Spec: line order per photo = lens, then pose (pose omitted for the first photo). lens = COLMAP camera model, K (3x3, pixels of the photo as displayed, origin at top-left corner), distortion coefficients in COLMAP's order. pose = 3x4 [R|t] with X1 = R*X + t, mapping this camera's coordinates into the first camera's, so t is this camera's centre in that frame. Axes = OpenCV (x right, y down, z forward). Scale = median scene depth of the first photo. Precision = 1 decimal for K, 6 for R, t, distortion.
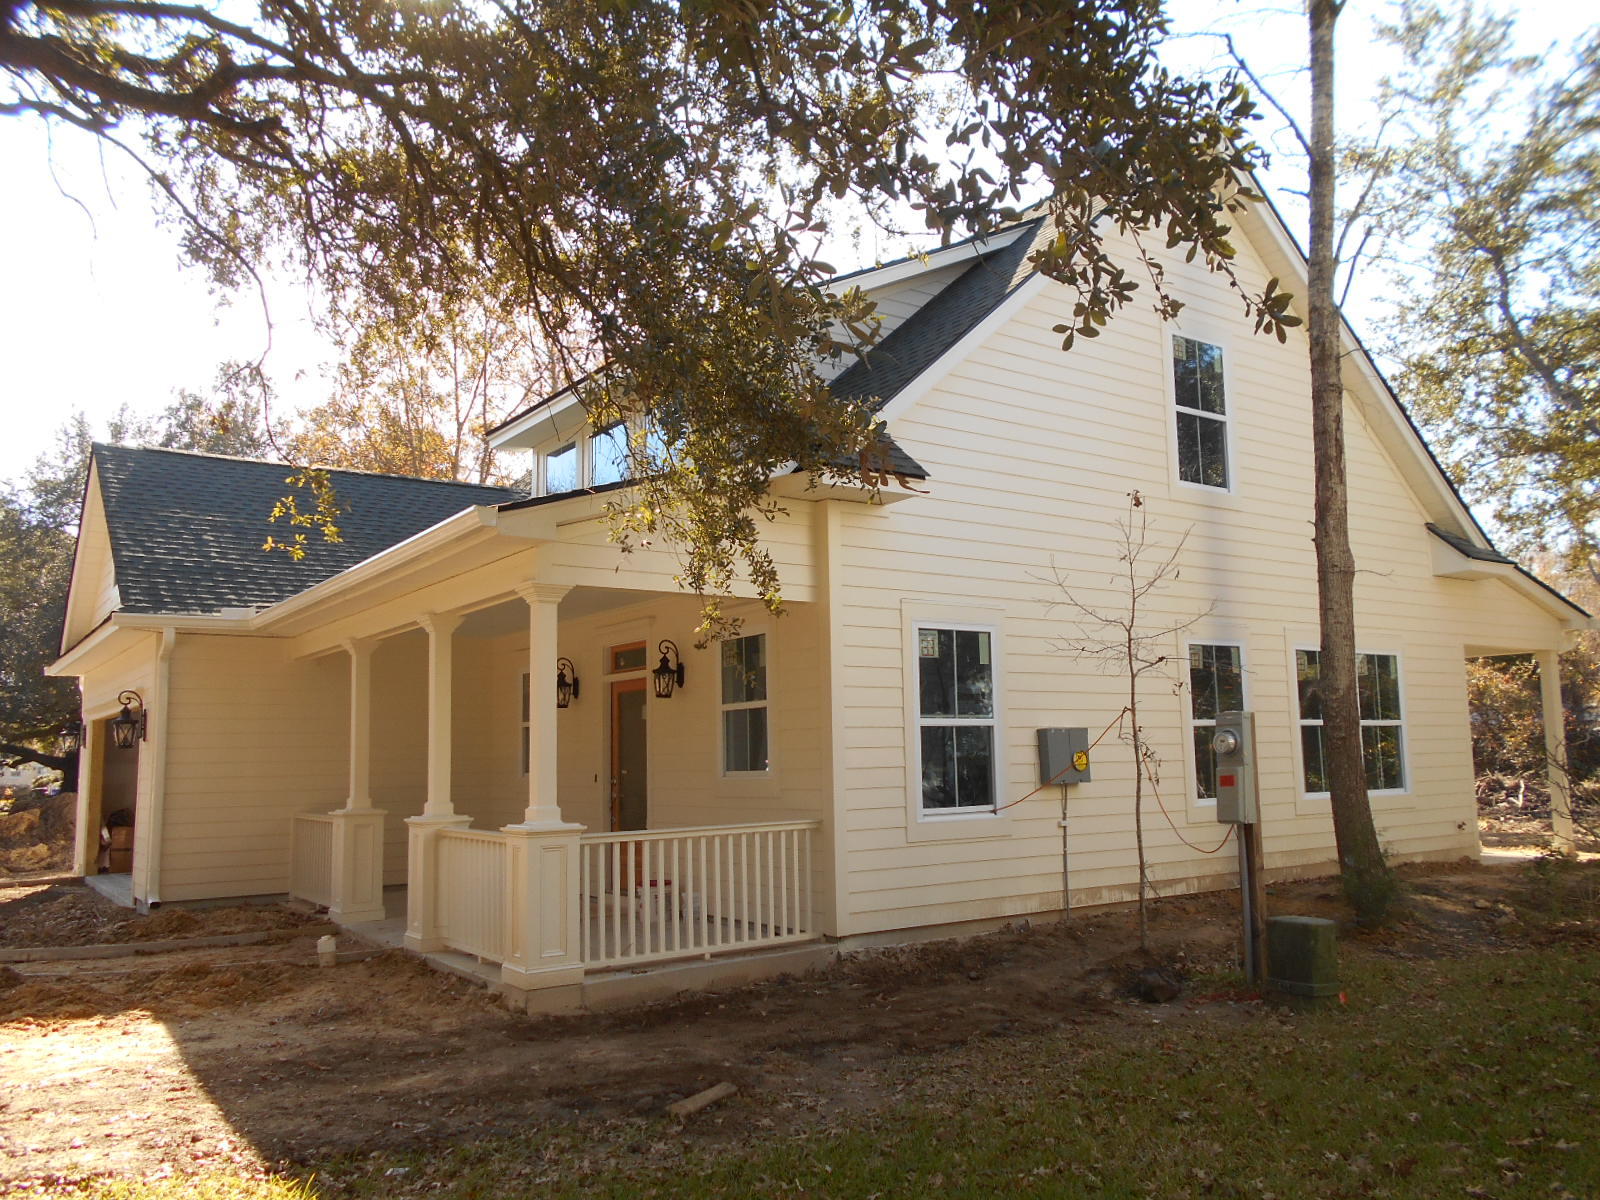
lens RADIAL K [[1270.0, 0, 793.0], [0, 1270.0, 605.6], [0, 0, 1]] dist [-0.068908, 0.053502]
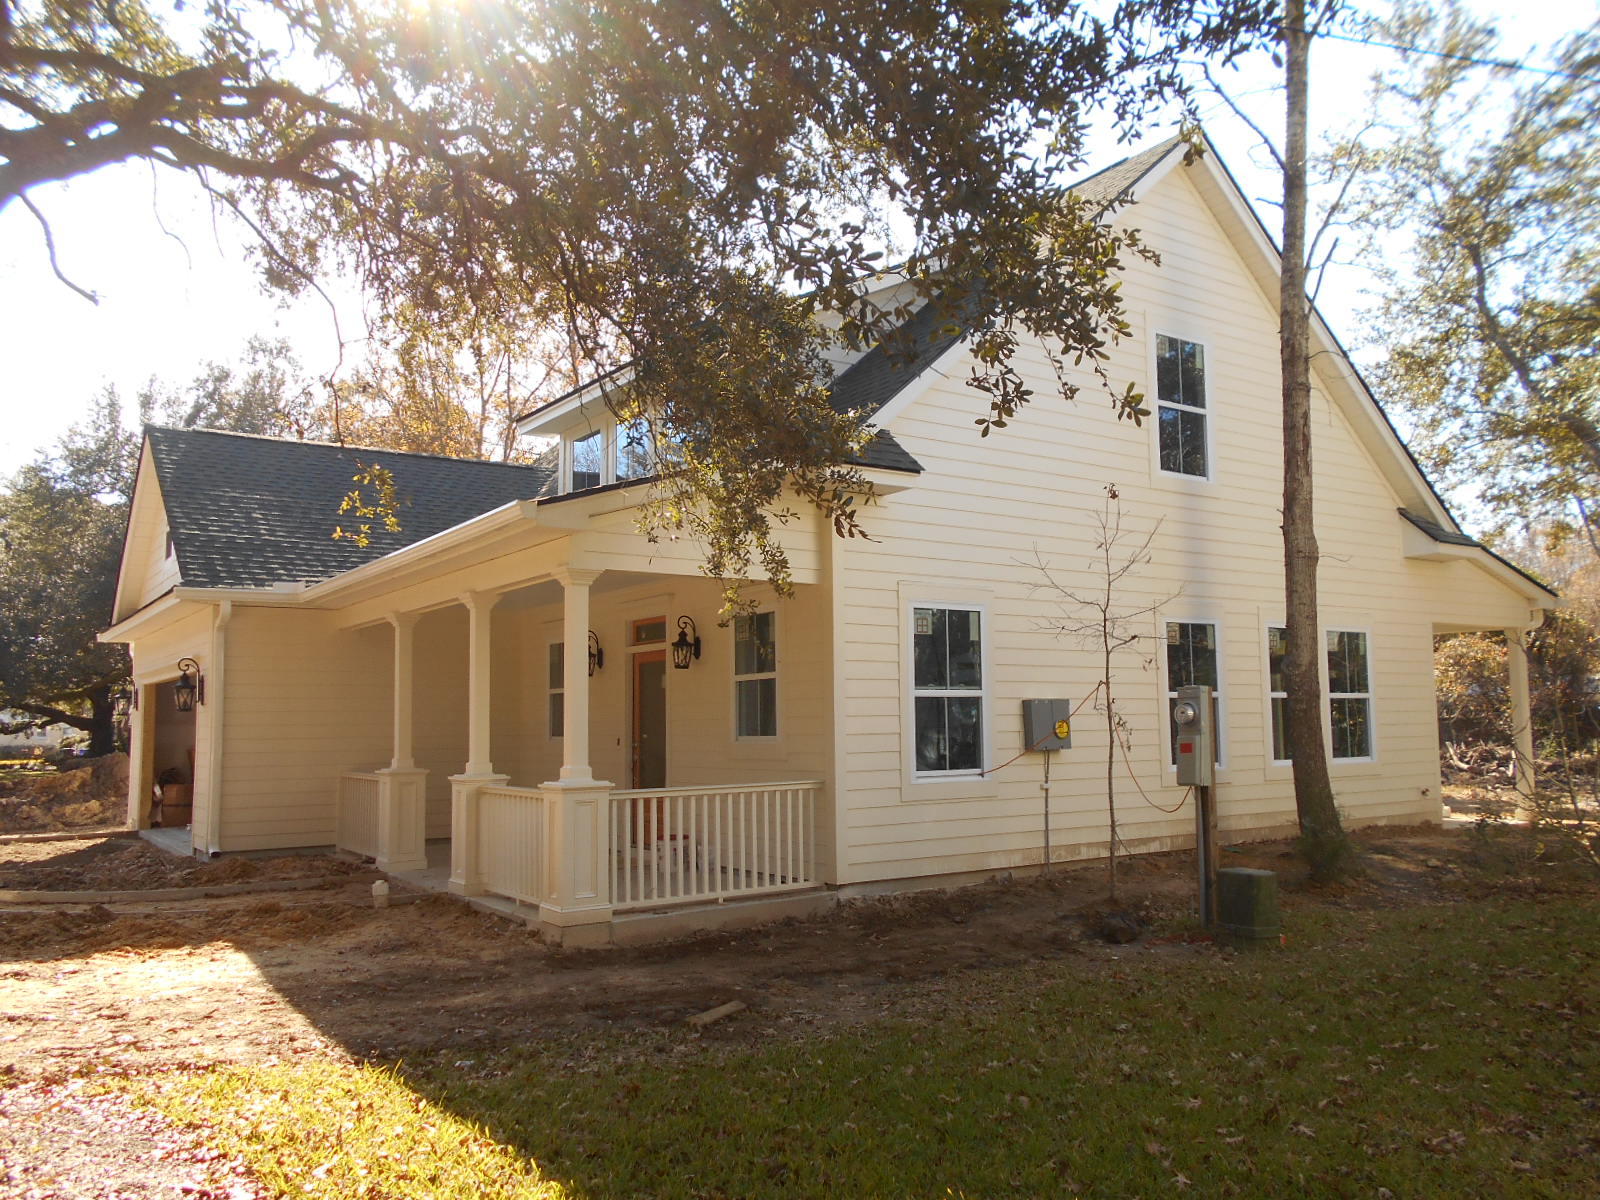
lens RADIAL K [[1270.0, 0, 801.5], [0, 1270.0, 588.6], [0, 0, 1]] dist [-0.068908, 0.053502]
pose [[0.999970, 0.006672, -0.003855, 0.005370], [-0.006621, 0.999890, 0.013261, -0.012206], [0.003943, -0.013235, 0.999905, -0.099584]]
